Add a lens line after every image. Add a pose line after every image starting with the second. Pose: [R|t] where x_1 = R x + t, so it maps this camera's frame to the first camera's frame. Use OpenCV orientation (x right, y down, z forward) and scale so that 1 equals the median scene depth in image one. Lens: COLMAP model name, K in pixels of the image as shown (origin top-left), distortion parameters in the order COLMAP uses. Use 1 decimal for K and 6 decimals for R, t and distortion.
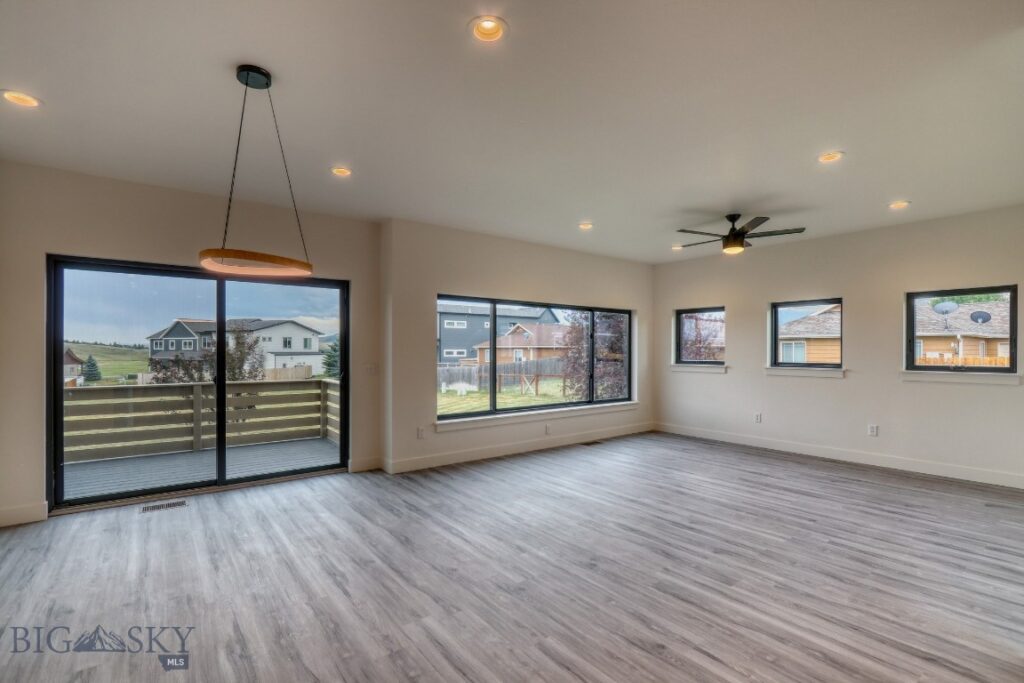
lens RADIAL K [[469.6, 0, 516.6], [0, 469.6, 346.6], [0, 0, 1]] dist [-0.013738, 0.000244]
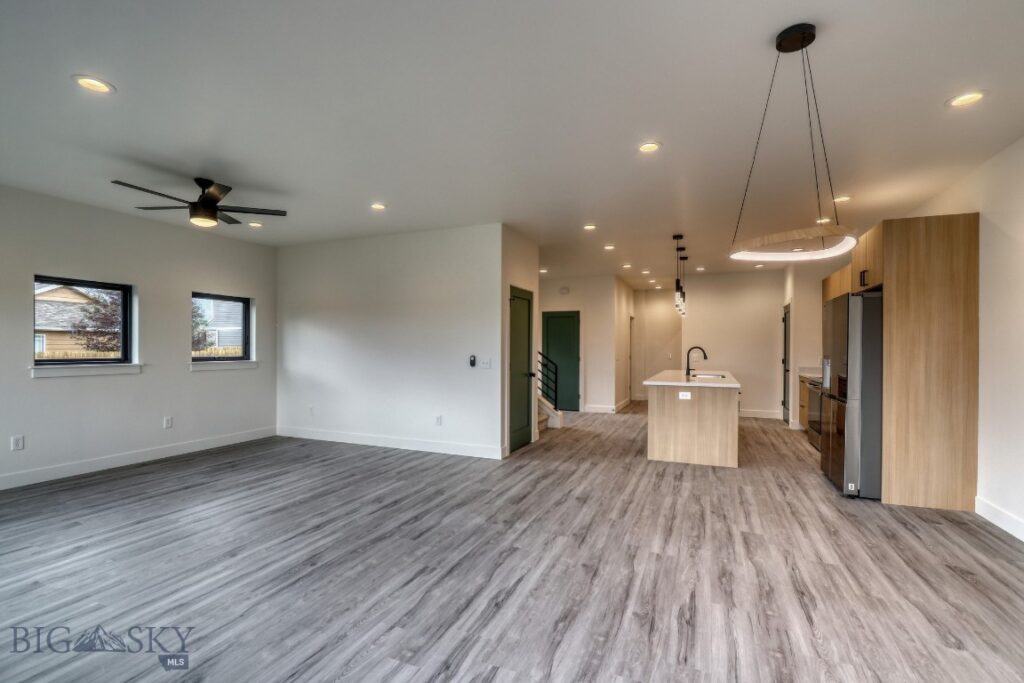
lens RADIAL K [[469.6, 0, 510.2], [0, 469.6, 348.8], [0, 0, 1]] dist [-0.013738, 0.000244]
pose [[-0.492142, -0.003934, 0.870506, -0.802677], [-0.011730, 0.999929, -0.002113, 0.022636], [-0.870436, -0.011251, -0.492153, 1.432625]]
